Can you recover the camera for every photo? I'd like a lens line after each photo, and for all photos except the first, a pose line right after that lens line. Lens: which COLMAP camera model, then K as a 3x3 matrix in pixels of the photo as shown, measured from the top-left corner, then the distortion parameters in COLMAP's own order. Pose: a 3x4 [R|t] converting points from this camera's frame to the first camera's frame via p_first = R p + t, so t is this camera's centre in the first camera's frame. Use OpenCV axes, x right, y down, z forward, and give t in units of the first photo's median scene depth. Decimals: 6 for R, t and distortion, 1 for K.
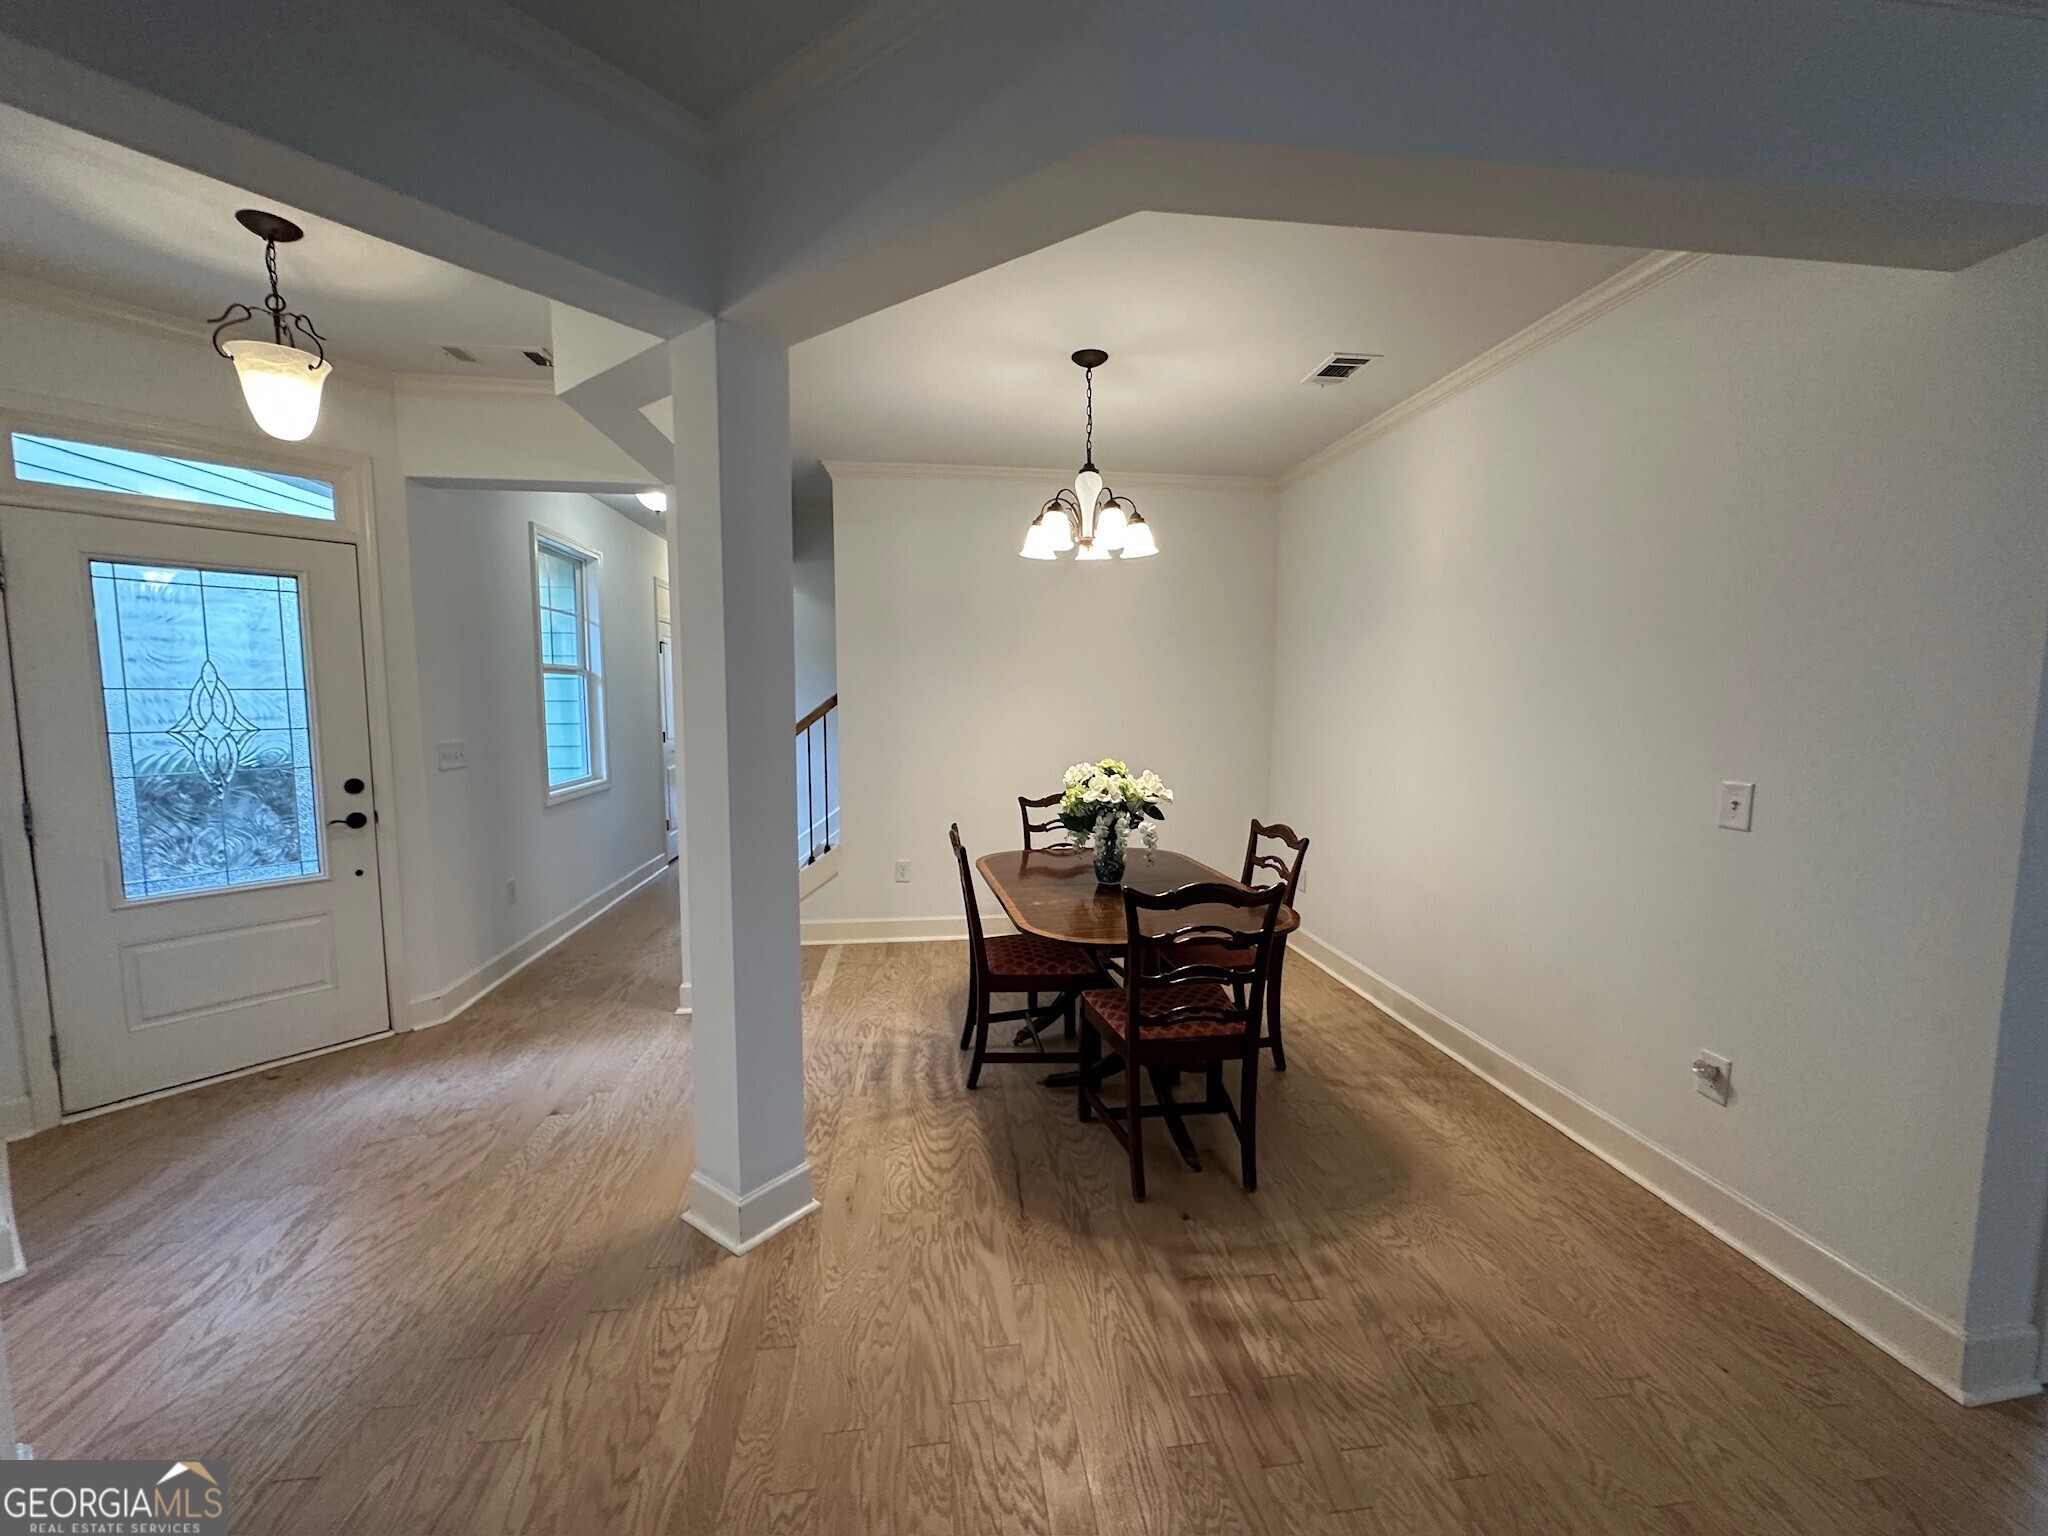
lens RADIAL K [[814.4, 0, 1023.0], [0, 814.4, 769.3], [0, 0, 1]] dist [-0.001800, 0.000302]
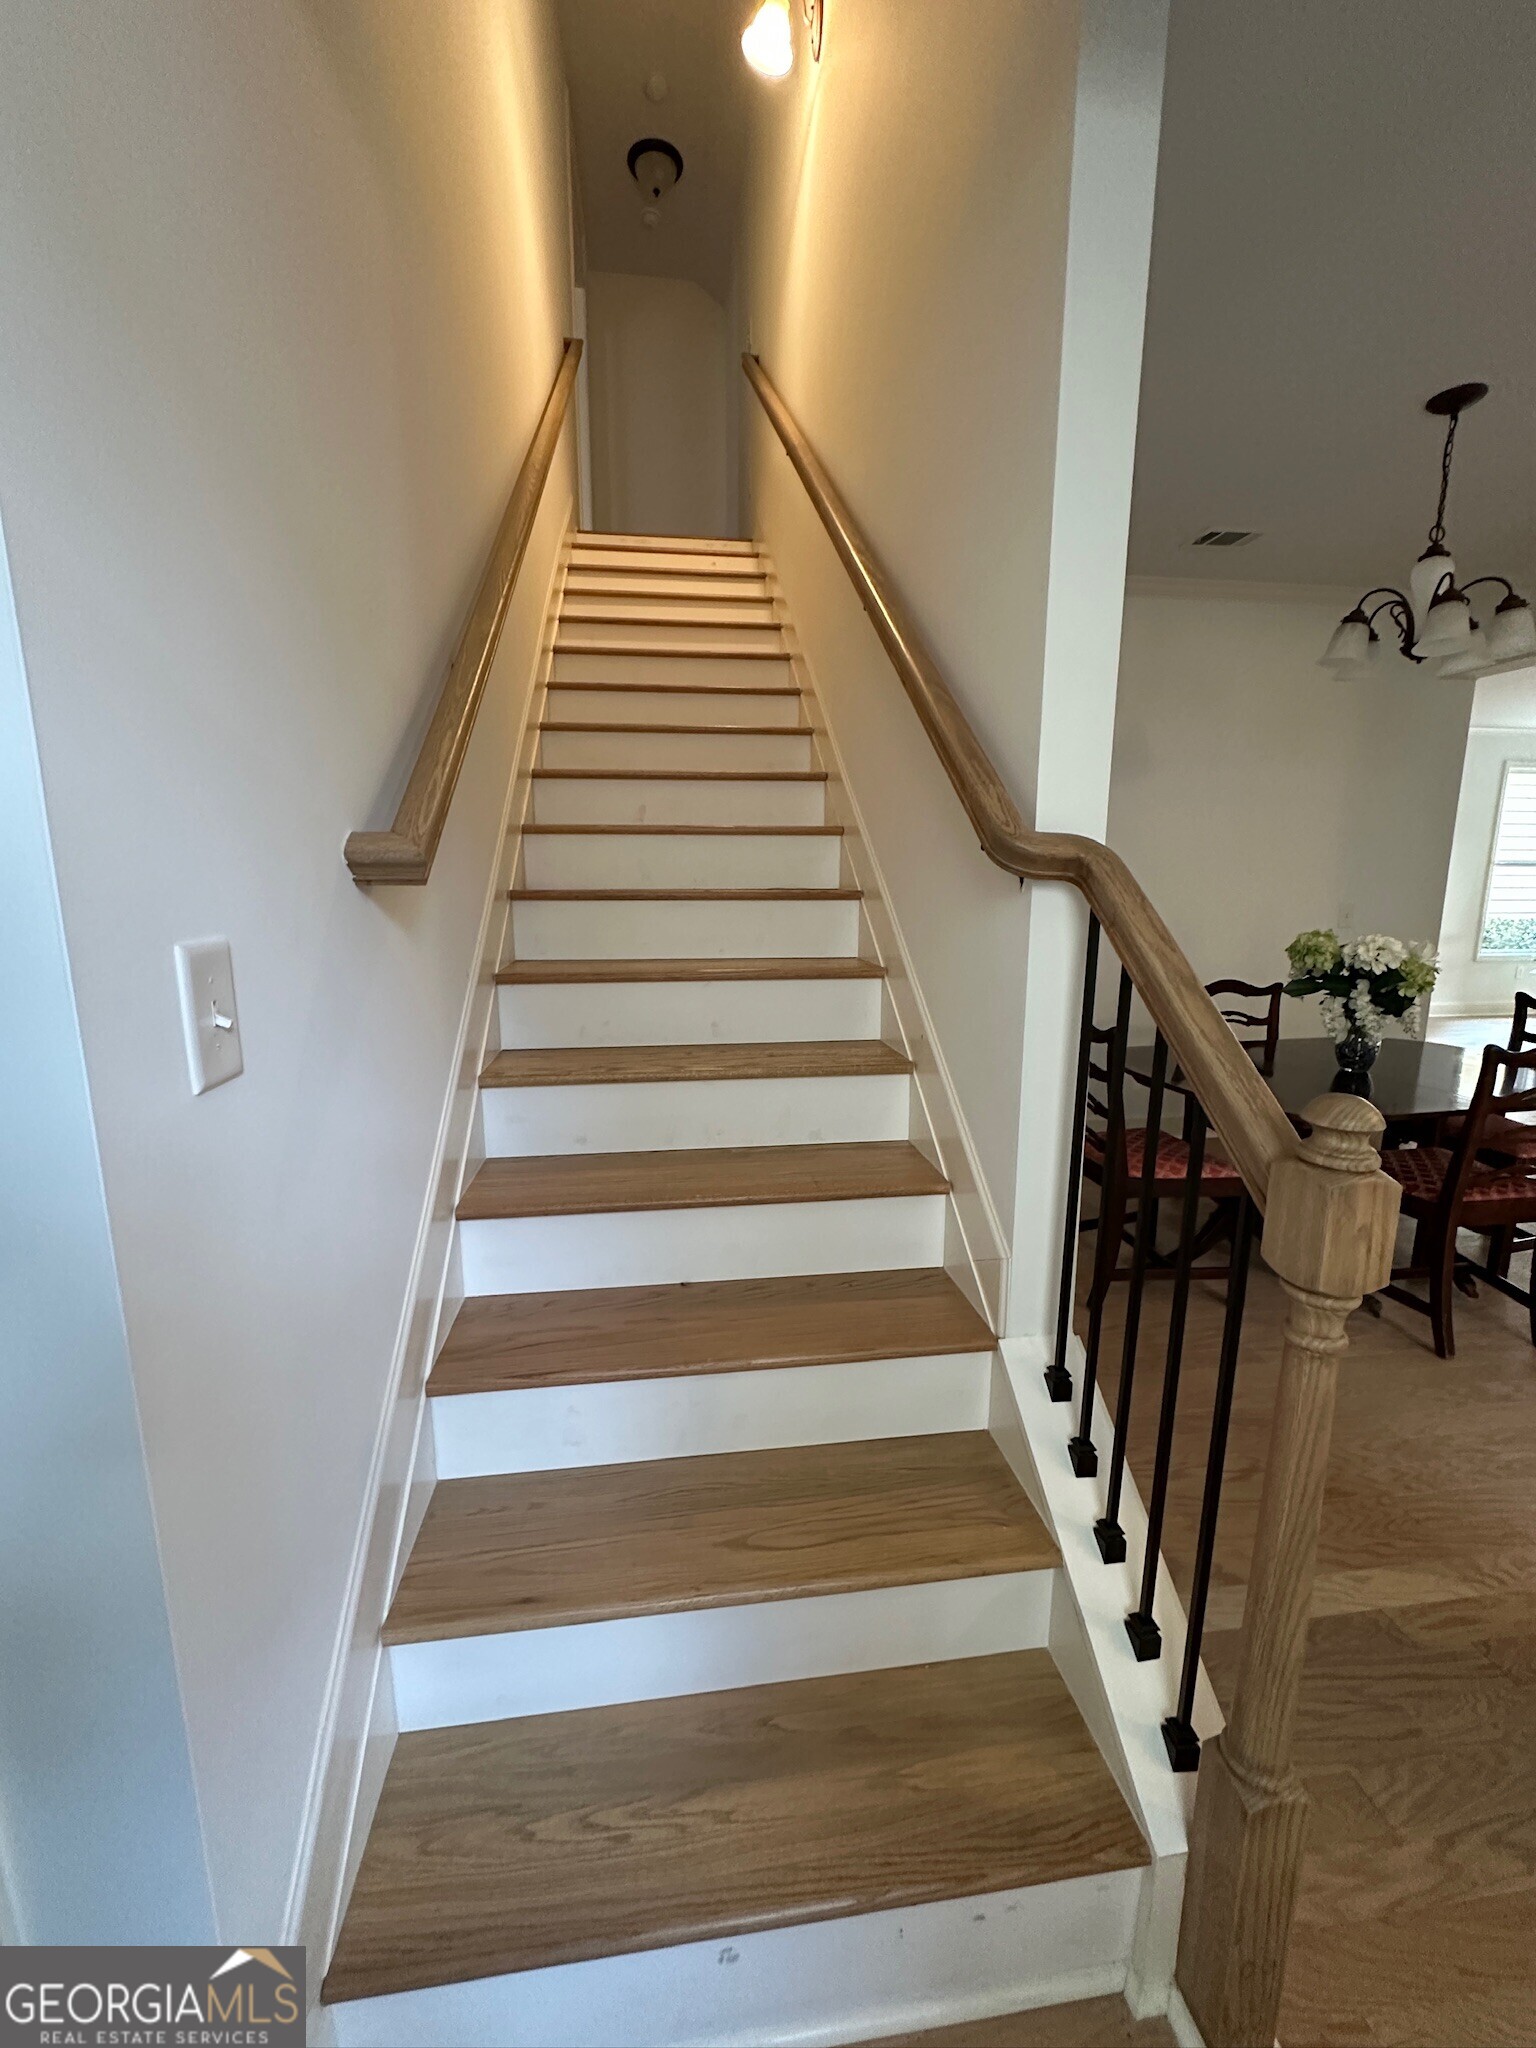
lens RADIAL K [[814.4, 0, 768.0], [0, 814.4, 1024.0], [0, 0, 1]] dist [-0.001800, 0.000302]
pose [[-0.006983, -0.181513, 0.983364, -0.786038], [0.092818, 0.979025, 0.181371, -0.132942], [-0.995659, 0.092540, 0.010011, 1.726841]]
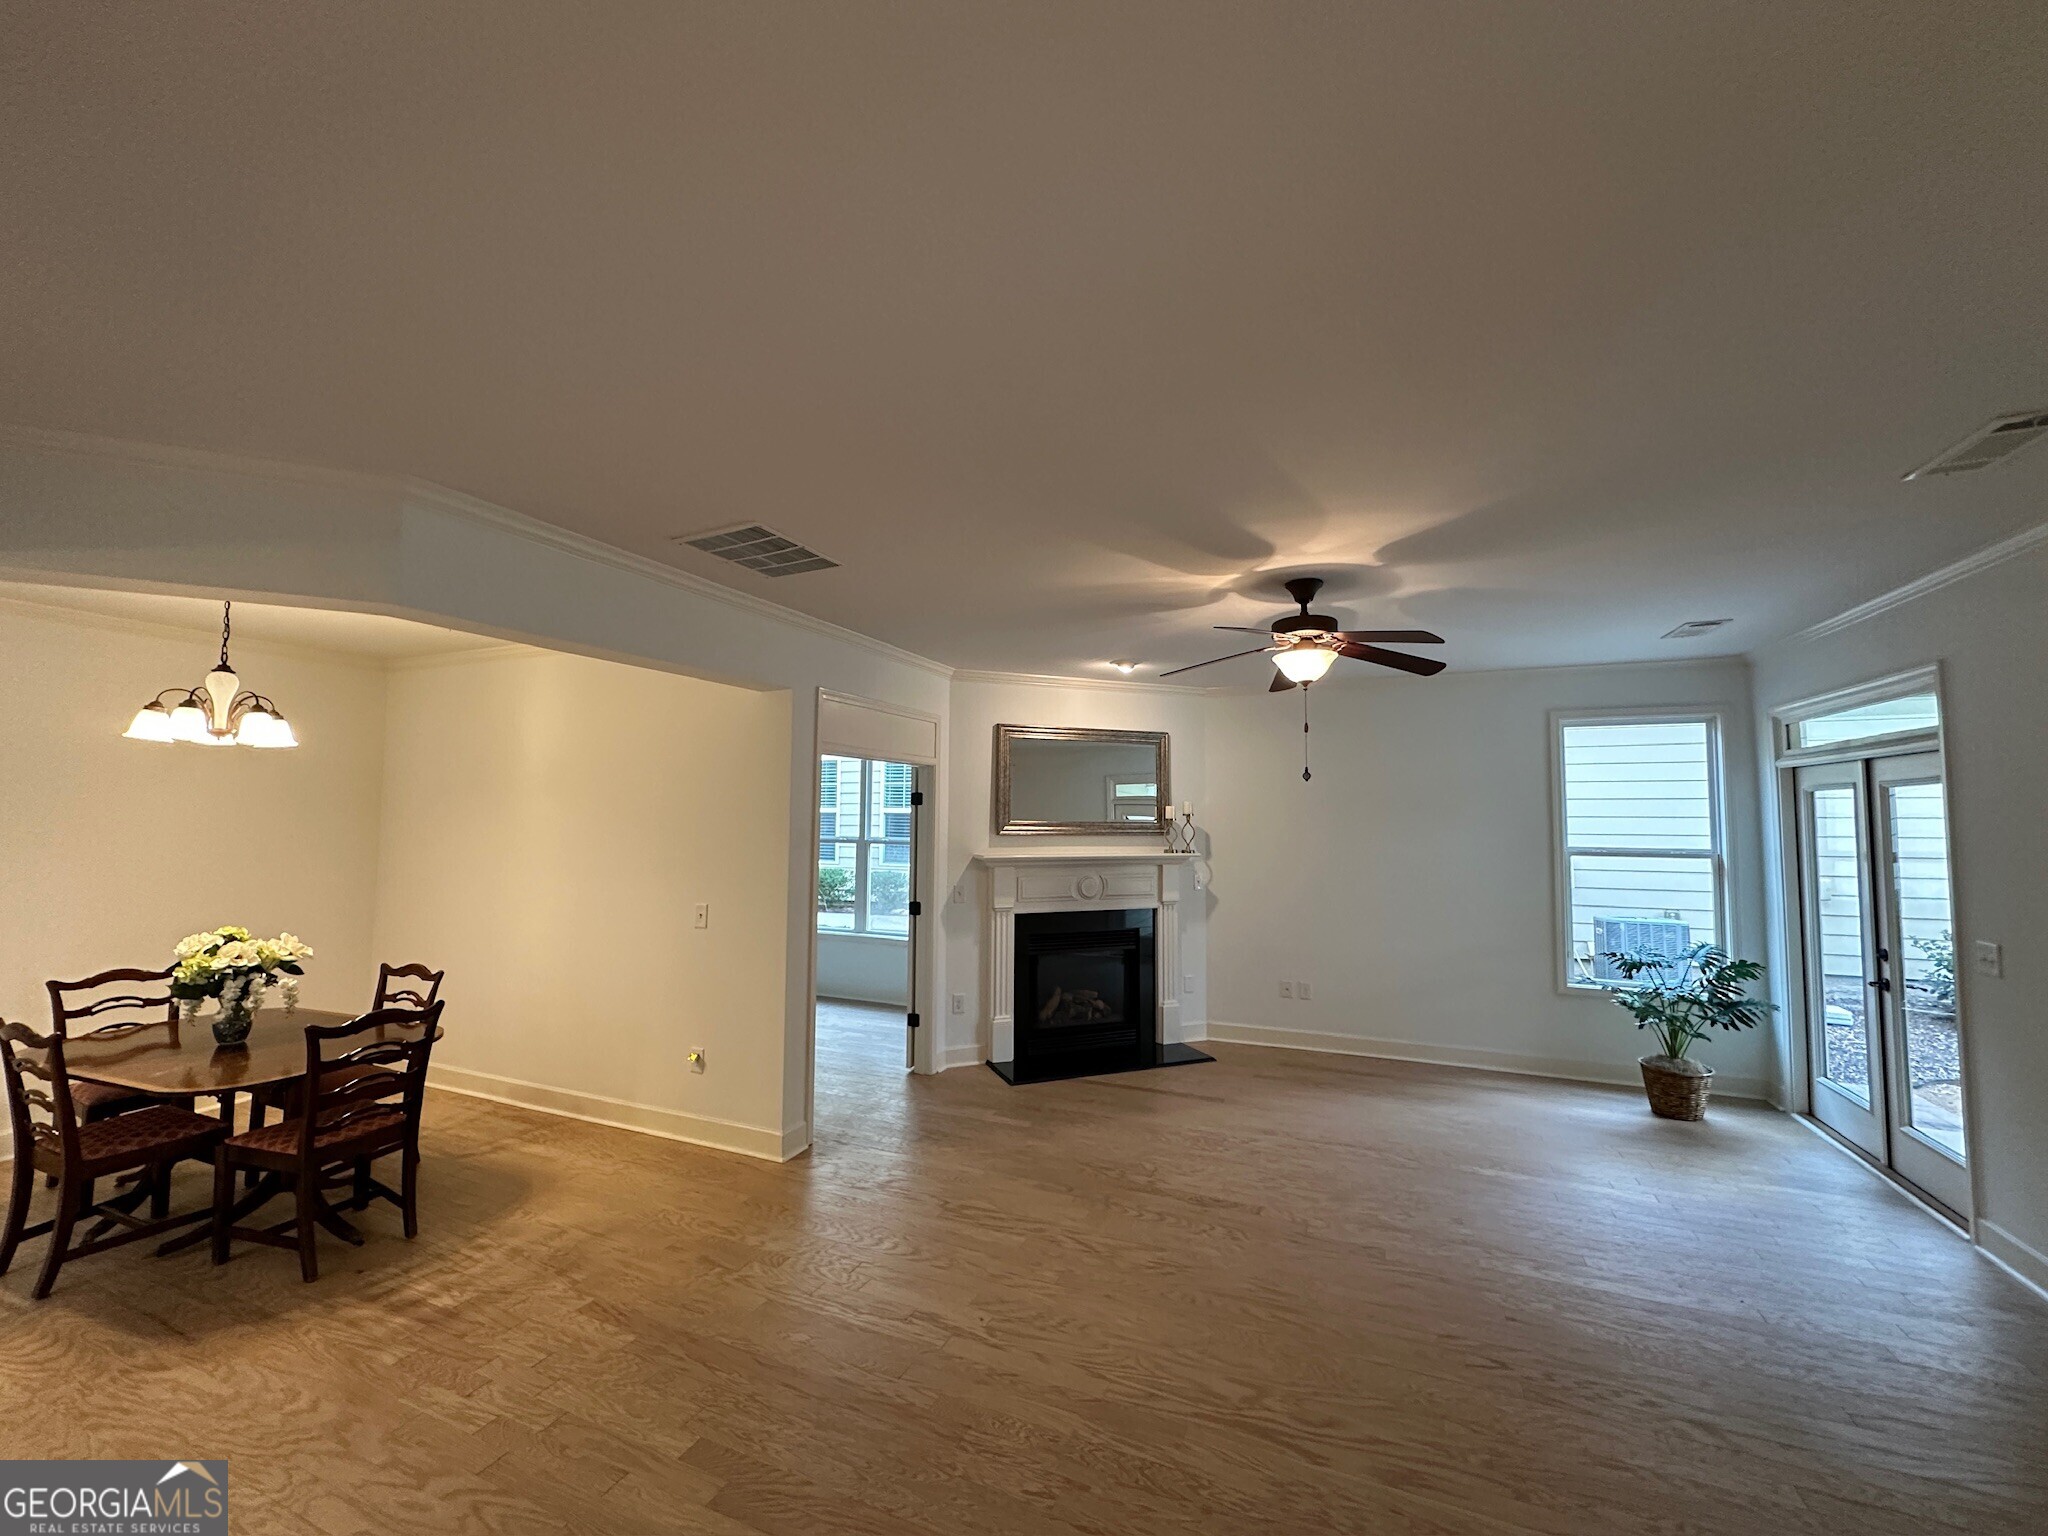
lens RADIAL K [[814.4, 0, 1023.0], [0, 814.4, 769.3], [0, 0, 1]] dist [-0.001800, 0.000302]
pose [[0.513237, 0.051571, 0.856696, -0.320304], [0.075154, 0.991658, -0.104720, -0.030731], [-0.854950, 0.118130, 0.505080, -0.520918]]
